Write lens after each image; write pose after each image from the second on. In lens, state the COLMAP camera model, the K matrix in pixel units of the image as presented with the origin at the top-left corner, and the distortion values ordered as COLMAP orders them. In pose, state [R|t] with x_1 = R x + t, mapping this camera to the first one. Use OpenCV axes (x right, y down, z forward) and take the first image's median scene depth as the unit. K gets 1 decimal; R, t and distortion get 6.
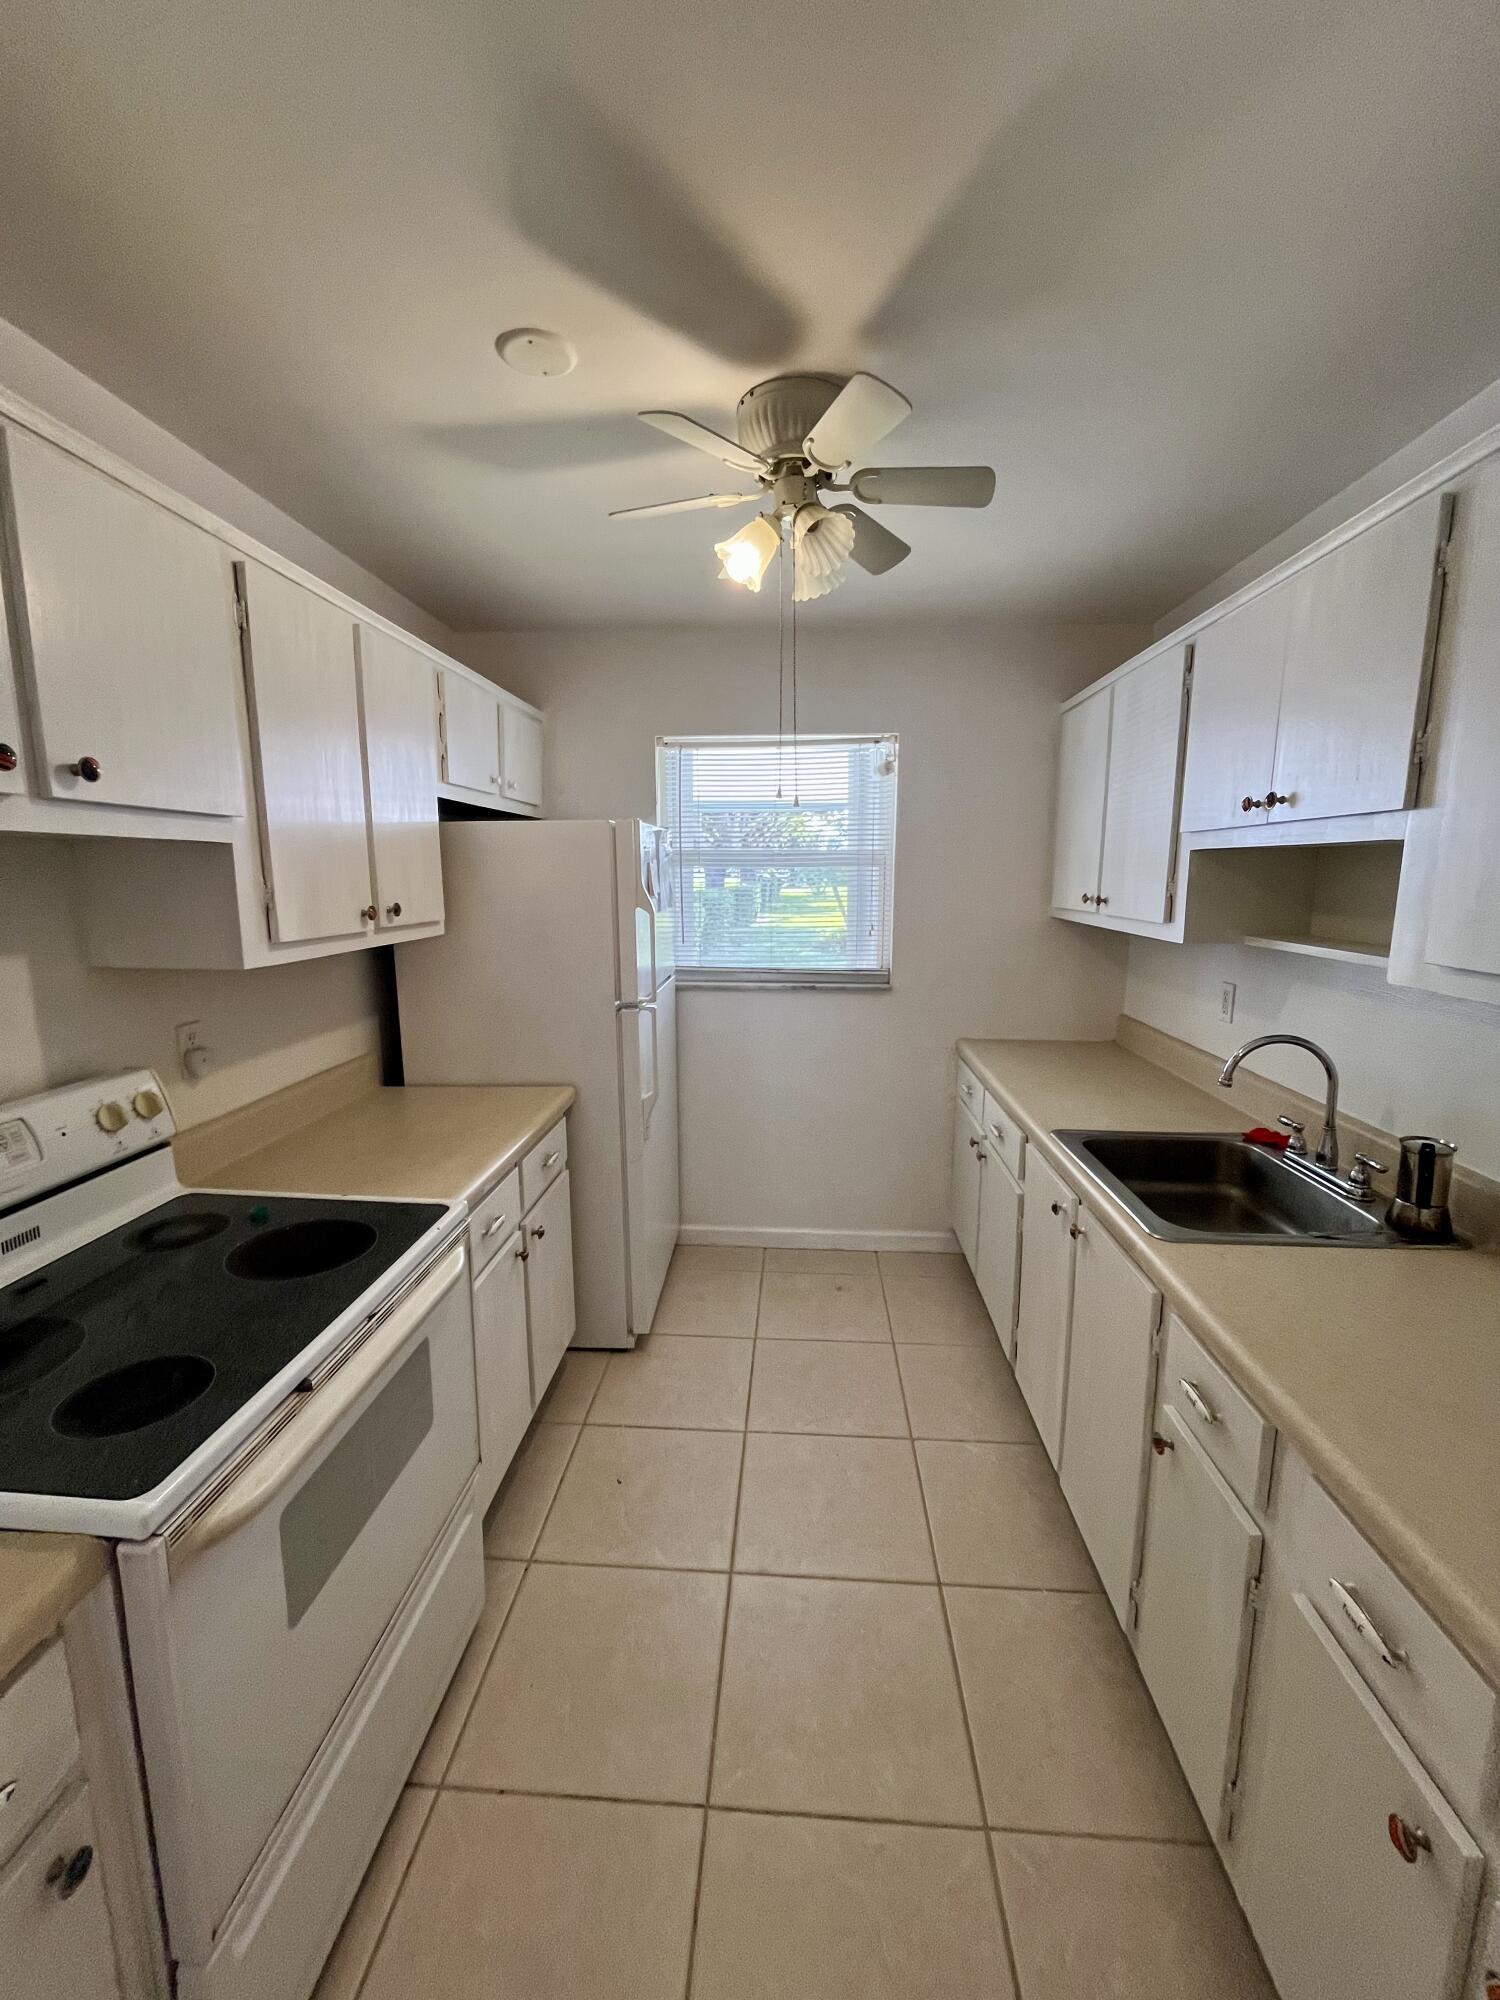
lens RADIAL K [[800.5, 0, 750.0], [0, 800.5, 1000.0], [0, 0, 1]] dist [-0.000210, -0.000211]
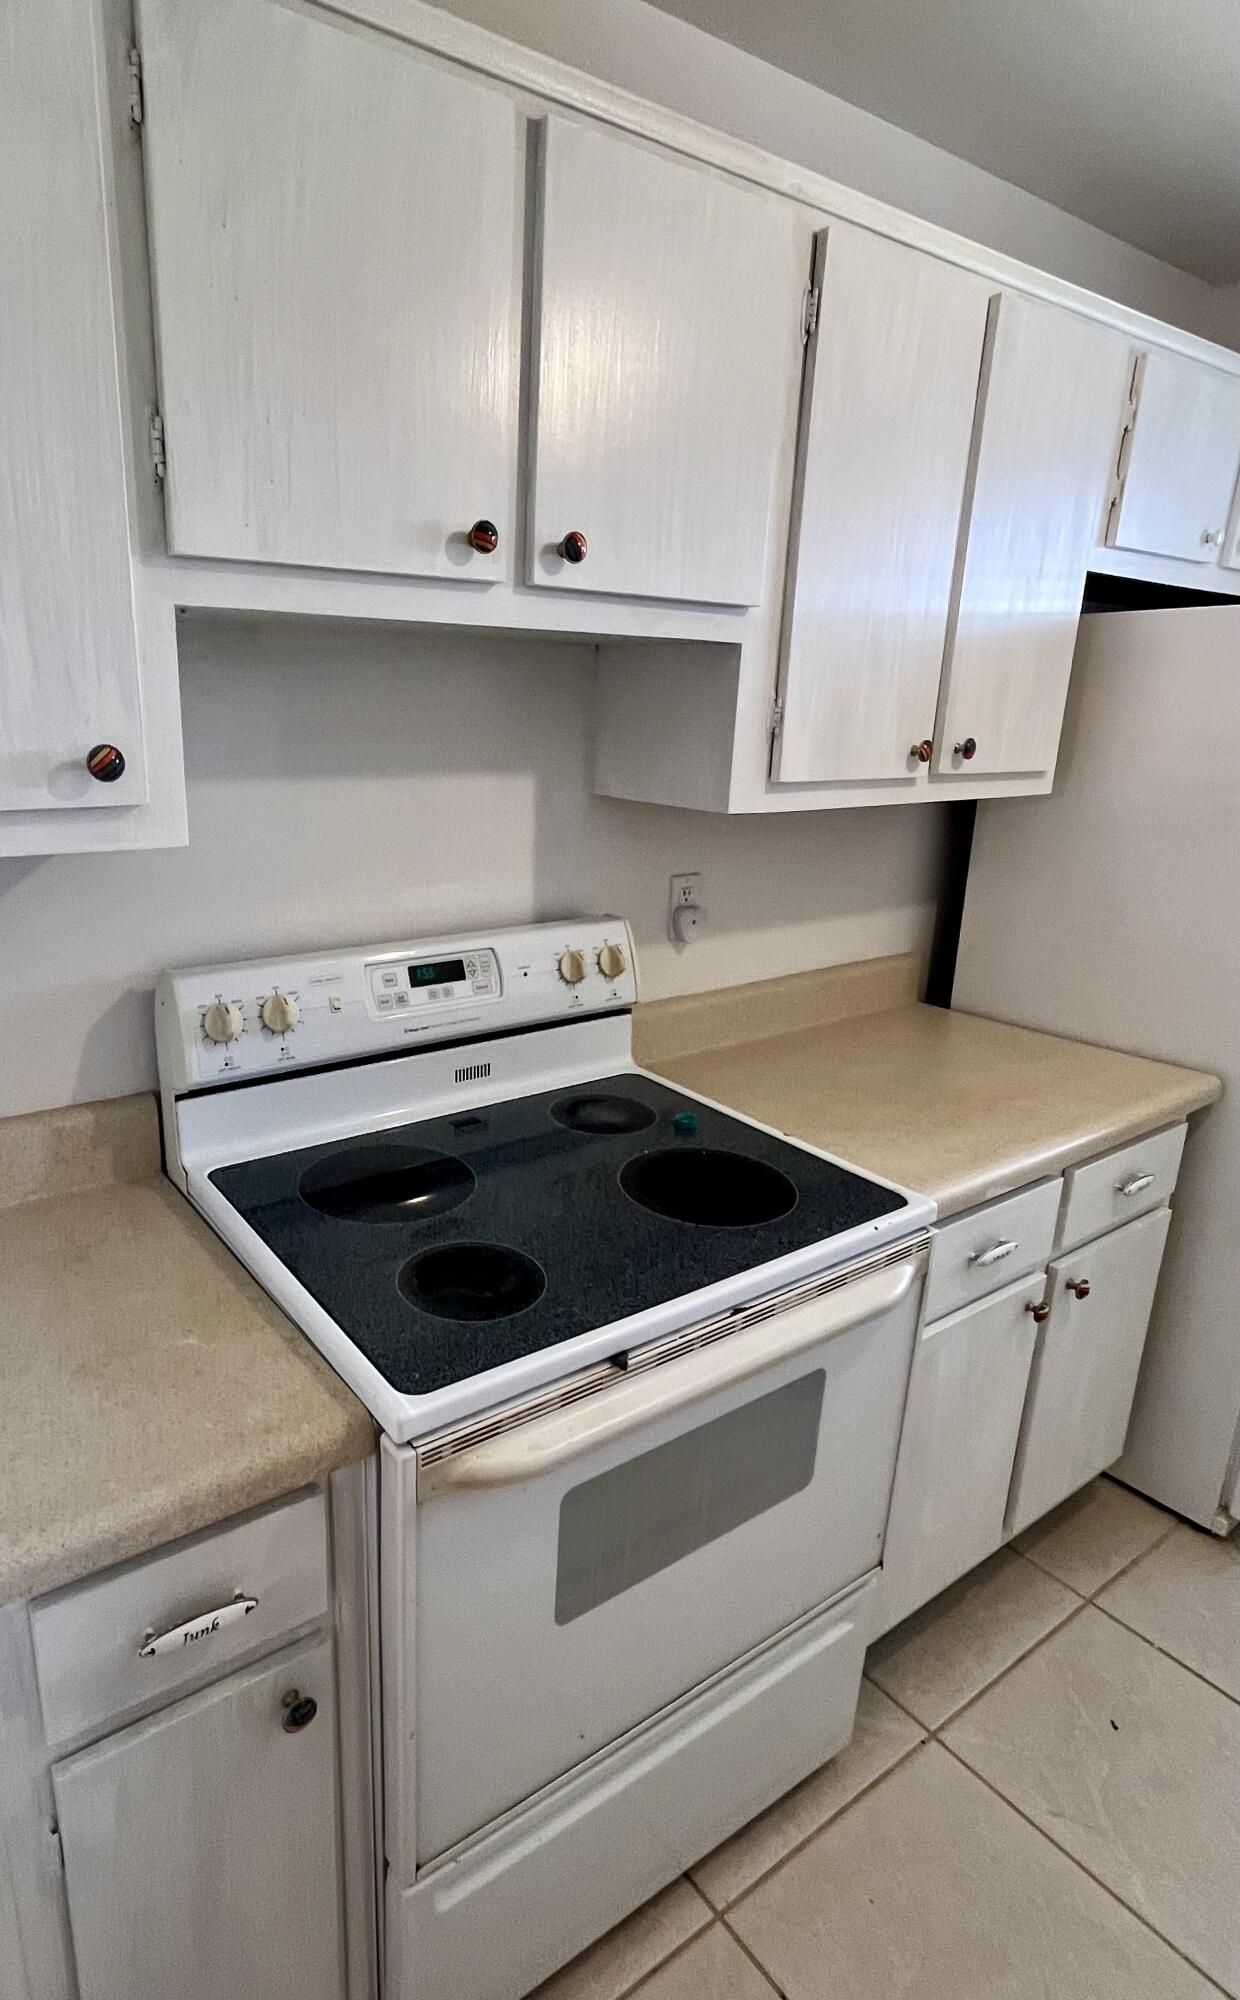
lens RADIAL K [[1009.2, 0, 620.0], [0, 1009.2, 1000.0], [0, 0, 1]] dist [-0.002487, -0.000436]
pose [[0.616798, 0.227746, -0.753454, 0.067240], [-0.143634, 0.973720, 0.176743, -0.018300], [0.773906, -0.000794, 0.633300, 0.276510]]
